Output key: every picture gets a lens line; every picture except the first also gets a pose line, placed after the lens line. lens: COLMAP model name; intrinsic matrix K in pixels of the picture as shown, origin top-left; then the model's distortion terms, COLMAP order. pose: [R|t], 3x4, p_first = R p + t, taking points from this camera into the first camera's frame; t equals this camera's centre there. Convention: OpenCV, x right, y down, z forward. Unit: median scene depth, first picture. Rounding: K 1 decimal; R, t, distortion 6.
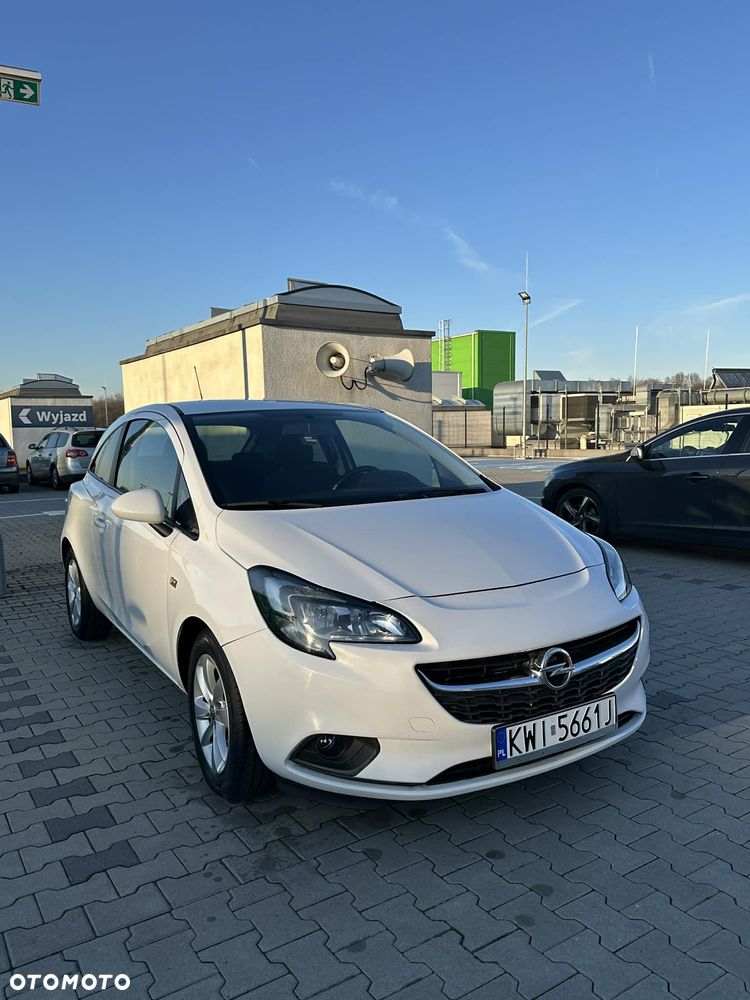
lens RADIAL K [[767.6, 0, 381.9], [0, 767.6, 507.1], [0, 0, 1]] dist [0.100391, -0.136890]
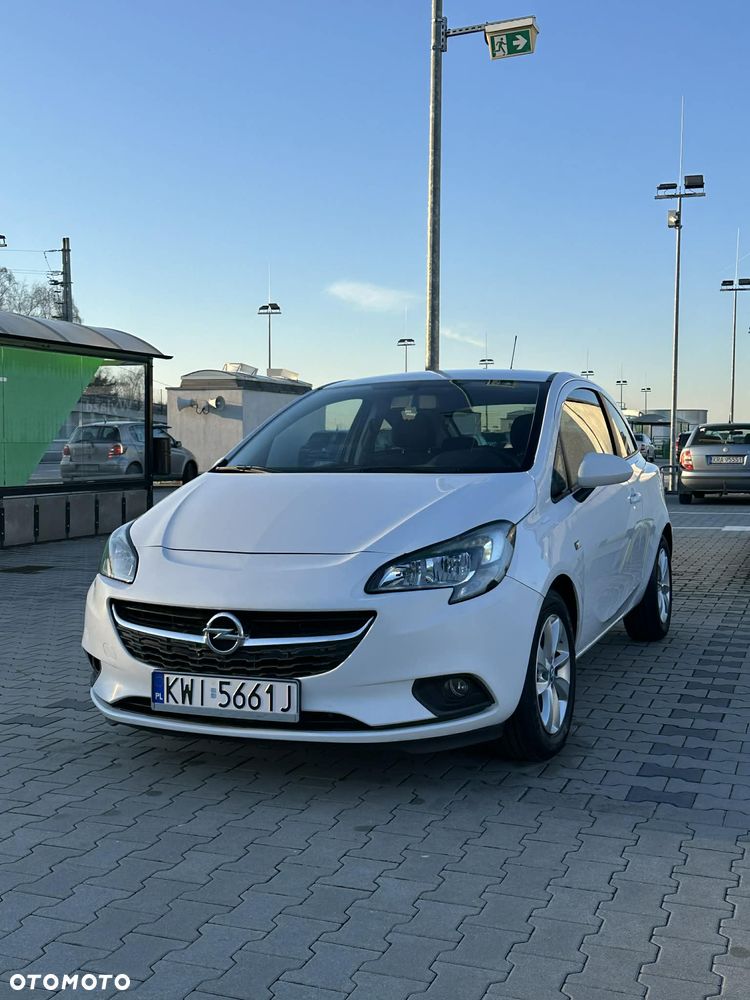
lens RADIAL K [[1133.4, 0, 378.9], [0, 1133.4, 498.5], [0, 0, 1]] dist [0.105361, 0.000000]
pose [[0.584025, 0.059149, -0.809578, 1.226904], [-0.089775, 0.995930, 0.008001, 0.006087], [0.806756, 0.068007, 0.586958, 0.238883]]
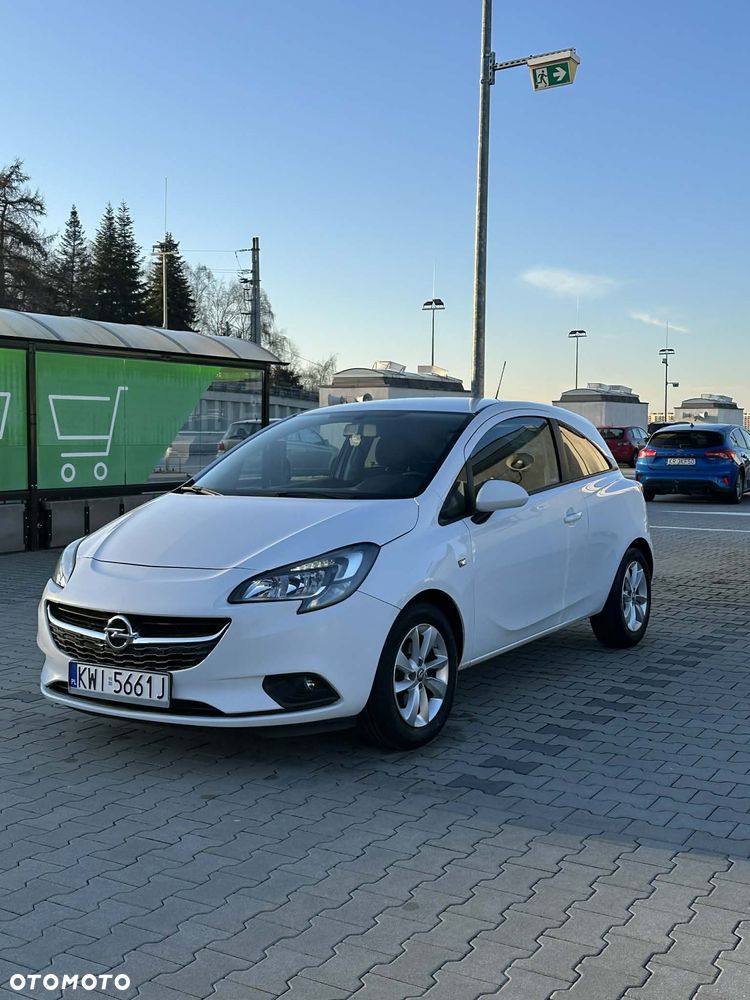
lens RADIAL K [[1133.4, 0, 376.5], [0, 1133.4, 493.2], [0, 0, 1]] dist [0.105361, 0.000000]
pose [[0.439075, 0.070149, -0.895708, 1.612717], [-0.099871, 0.994580, 0.028936, -0.080853], [0.892883, 0.076750, 0.443700, 0.448515]]
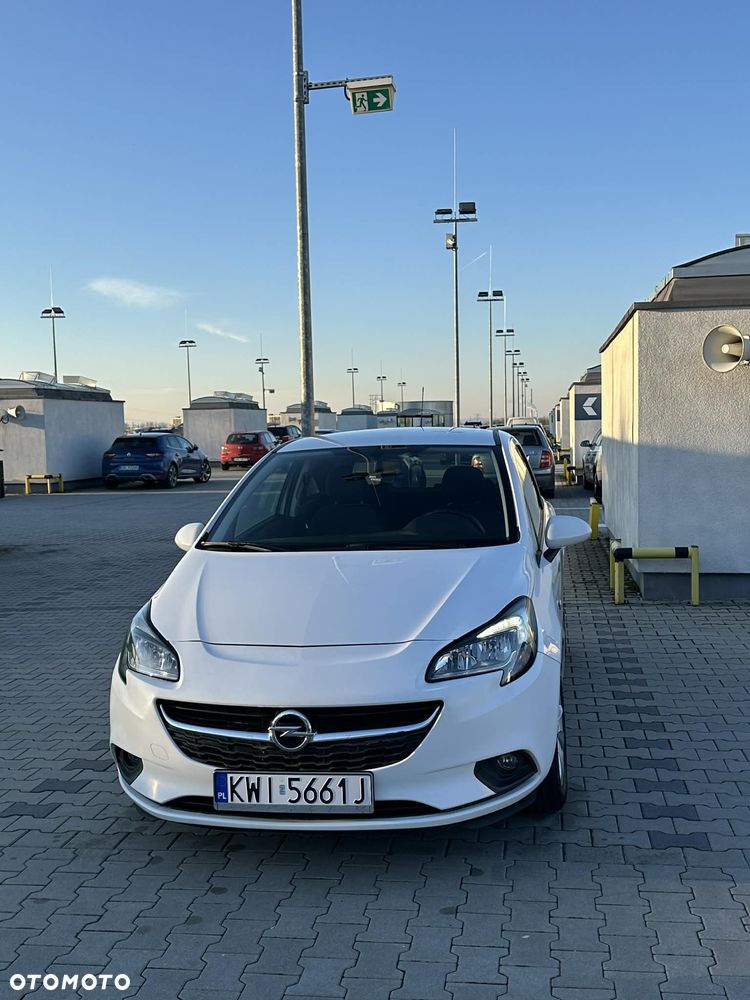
lens RADIAL K [[1053.8, 0, 390.2], [0, 1053.8, 509.6], [0, 0, 1]] dist [0.103885, 0.000000]
pose [[0.750025, 0.051144, -0.659430, 0.997851], [-0.053727, 0.998422, 0.016327, -0.090606], [0.659224, 0.023183, 0.751589, 0.025954]]
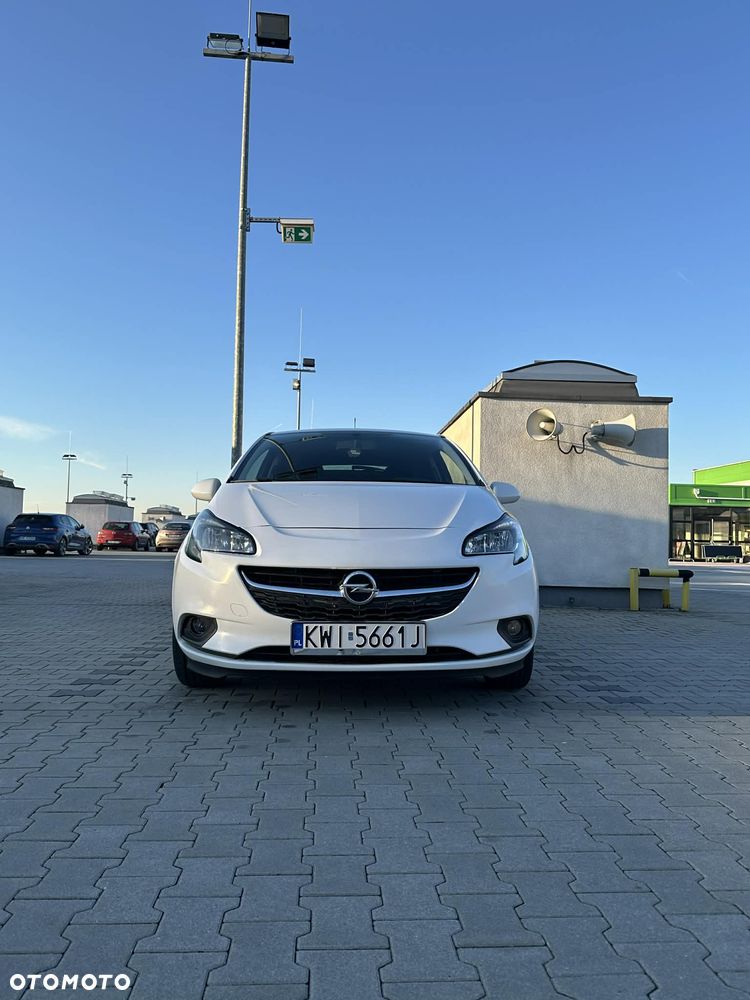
lens RADIAL K [[767.6, 0, 378.7], [0, 767.6, 500.8], [0, 0, 1]] dist [0.100391, -0.136890]
pose [[0.870481, 0.009322, -0.492114, 0.695311], [-0.083417, 0.988151, -0.128835, 0.184884], [0.485083, 0.153199, 0.860944, -0.051678]]
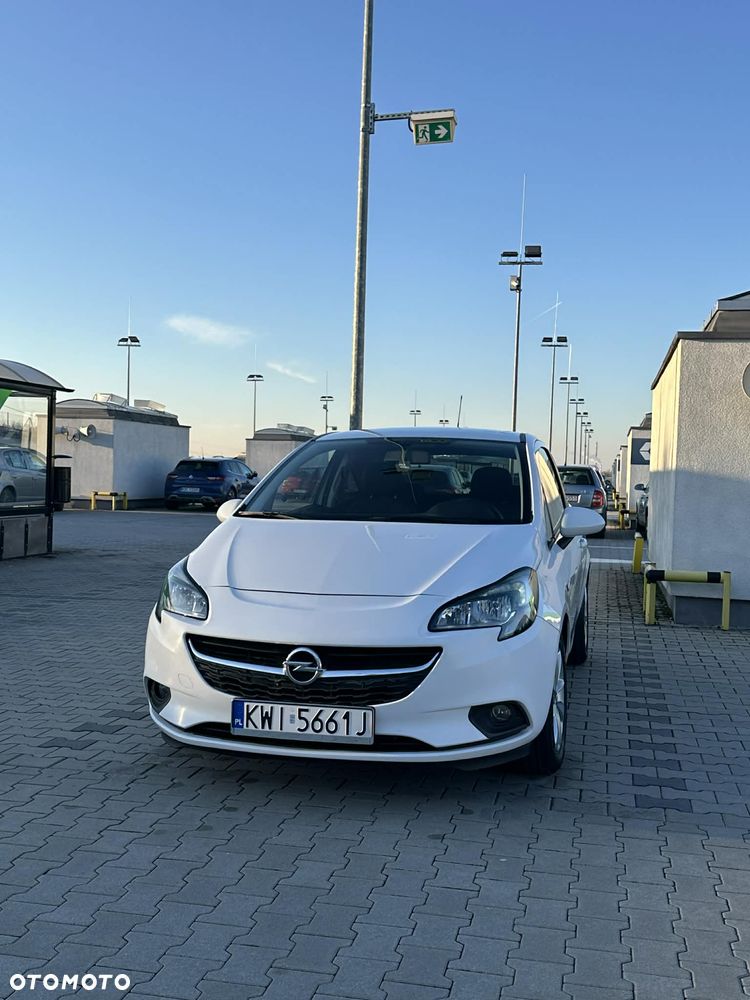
lens RADIAL K [[1053.8, 0, 376.9], [0, 1053.8, 513.7], [0, 0, 1]] dist [0.103885, 0.000000]
pose [[0.700595, 0.065038, -0.710589, 1.116910], [-0.108648, 0.993949, -0.016146, 0.001993], [0.705240, 0.088516, 0.703422, -0.017131]]
